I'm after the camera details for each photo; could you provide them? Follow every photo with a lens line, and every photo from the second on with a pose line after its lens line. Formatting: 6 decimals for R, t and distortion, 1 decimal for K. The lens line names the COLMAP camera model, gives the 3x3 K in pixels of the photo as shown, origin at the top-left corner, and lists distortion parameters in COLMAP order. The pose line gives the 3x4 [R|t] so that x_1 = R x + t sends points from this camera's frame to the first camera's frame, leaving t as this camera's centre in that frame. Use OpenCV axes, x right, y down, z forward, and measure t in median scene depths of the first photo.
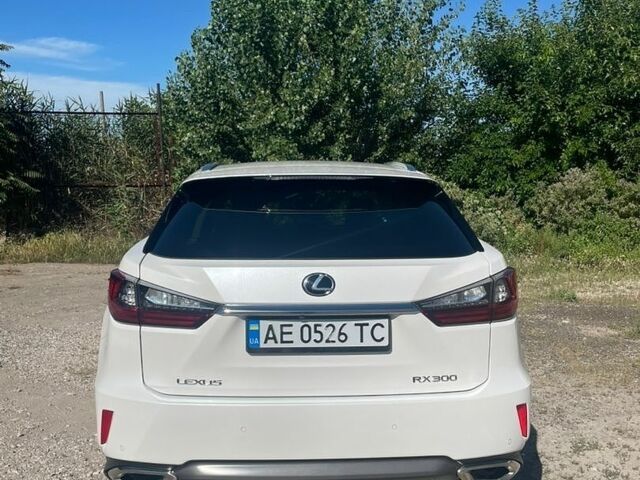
lens RADIAL K [[640.1, 0, 320.0], [0, 640.1, 240.0], [0, 0, 1]] dist [0.083697, -0.098802]
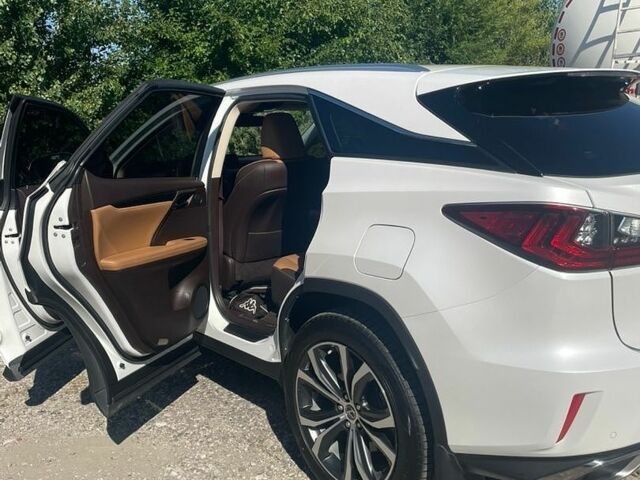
lens RADIAL K [[638.5, 0, 321.5], [0, 638.5, 228.7], [0, 0, 1]] dist [0.081484, -0.071646]
pose [[0.784308, -0.129708, 0.606660, -1.004155], [0.083194, 0.991056, 0.104339, -0.018553], [-0.614768, -0.031364, 0.788084, 0.639905]]
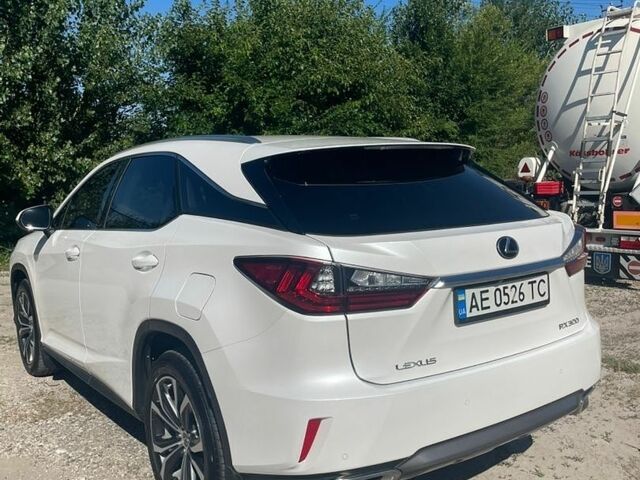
lens RADIAL K [[640.1, 0, 320.0], [0, 640.1, 240.0], [0, 0, 1]] dist [0.083697, -0.098802]
pose [[0.832023, -0.078886, 0.549104, -0.797452], [0.073040, 0.996798, 0.032530, 0.002217], [-0.549912, 0.013041, 0.835121, 0.300897]]
